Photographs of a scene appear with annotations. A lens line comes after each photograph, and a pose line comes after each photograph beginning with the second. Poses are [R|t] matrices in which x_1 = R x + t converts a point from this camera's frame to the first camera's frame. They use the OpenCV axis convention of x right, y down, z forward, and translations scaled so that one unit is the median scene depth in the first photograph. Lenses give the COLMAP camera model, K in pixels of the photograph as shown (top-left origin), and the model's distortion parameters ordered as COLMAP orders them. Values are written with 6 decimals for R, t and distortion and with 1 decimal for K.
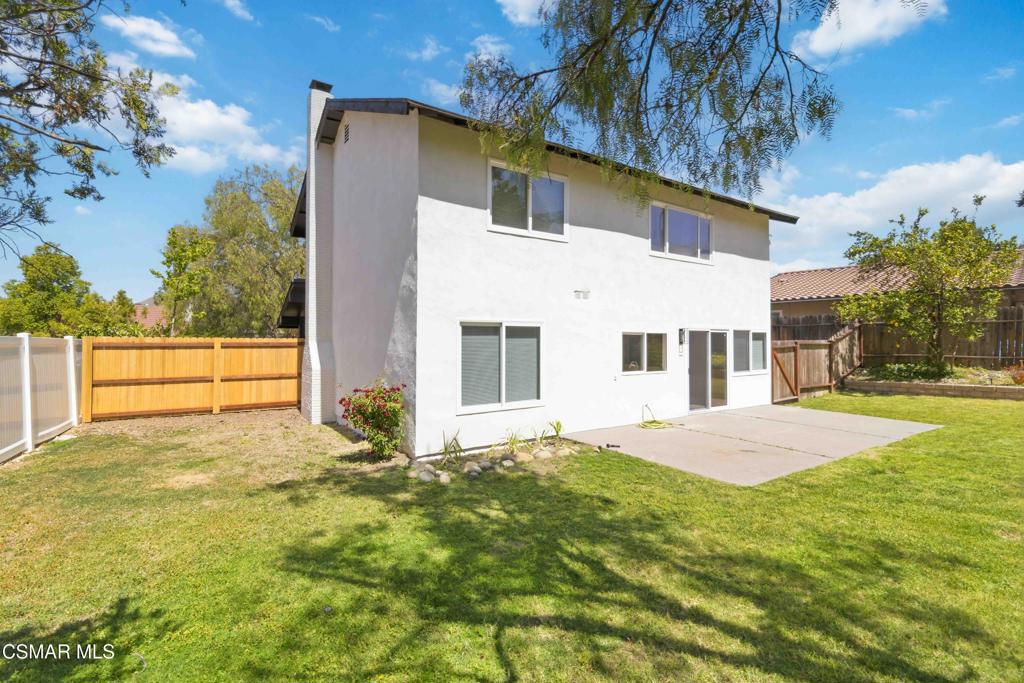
lens RADIAL K [[482.7, 0, 516.2], [0, 482.7, 335.3], [0, 0, 1]] dist [0.003436, 0.000232]
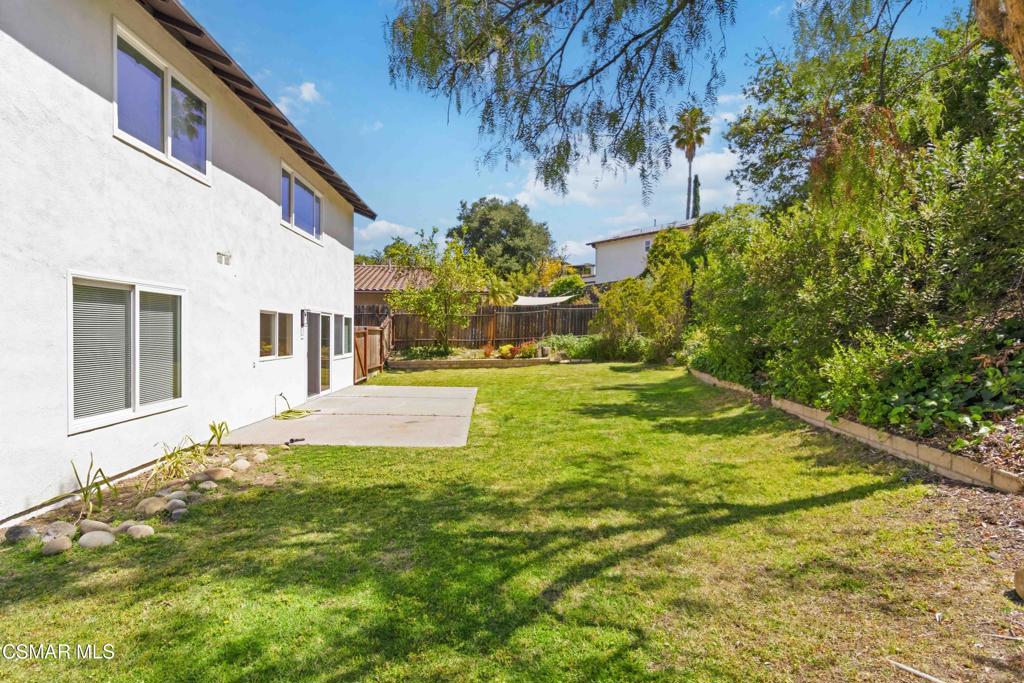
lens RADIAL K [[482.7, 0, 516.2], [0, 482.7, 335.3], [0, 0, 1]] dist [0.003436, 0.000232]
pose [[0.545748, -0.002264, 0.837946, -0.282893], [-0.011847, 0.999876, 0.010417, 0.027579], [-0.837866, -0.015612, 0.545653, 0.194861]]
